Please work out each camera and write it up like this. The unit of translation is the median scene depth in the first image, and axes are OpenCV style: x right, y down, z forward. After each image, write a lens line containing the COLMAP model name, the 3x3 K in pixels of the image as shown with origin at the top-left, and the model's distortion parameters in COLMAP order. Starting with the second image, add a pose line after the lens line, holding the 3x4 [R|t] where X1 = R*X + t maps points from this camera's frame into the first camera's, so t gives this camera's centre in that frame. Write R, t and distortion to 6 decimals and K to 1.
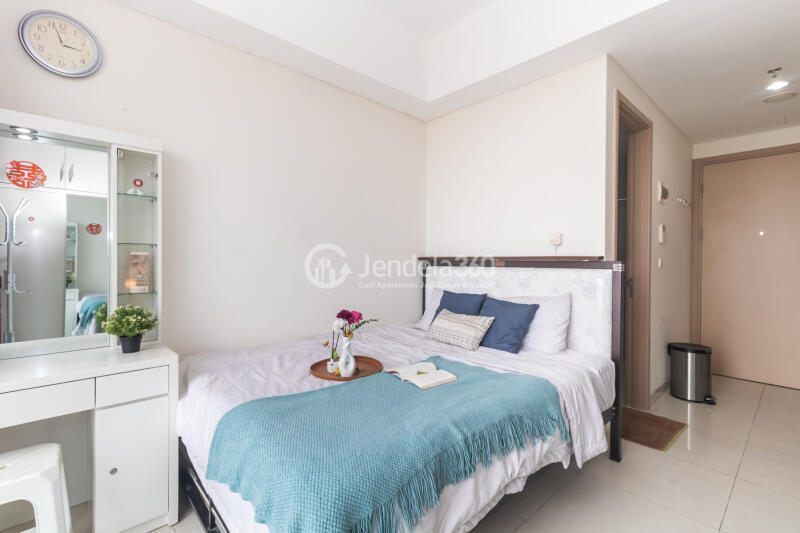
lens RADIAL K [[373.7, 0, 400.0], [0, 373.7, 266.5], [0, 0, 1]] dist [-0.000001, -0.000099]
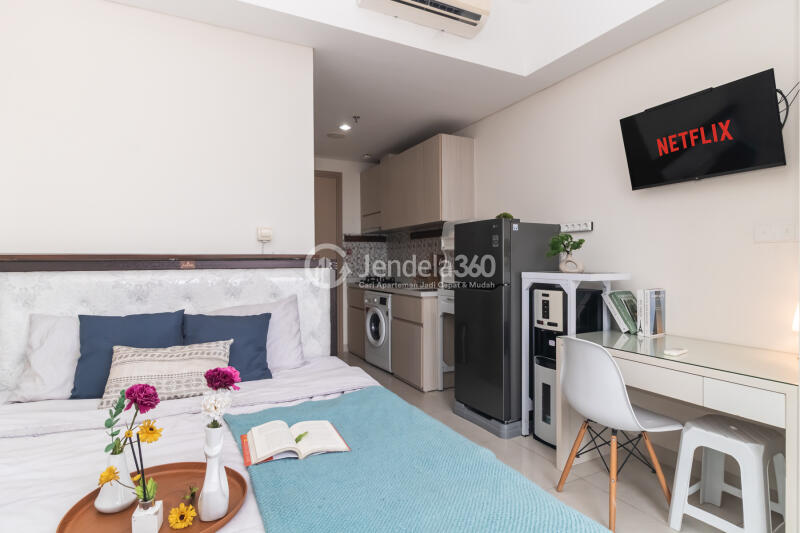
lens RADIAL K [[411.0, 0, 400.0], [0, 411.0, 266.5], [0, 0, 1]] dist [-0.000280, -0.000030]
pose [[0.265147, -0.025868, 0.963861, -0.414707], [0.021898, 0.999544, 0.020802, -0.013280], [-0.963959, 0.015591, 0.265593, 0.466623]]
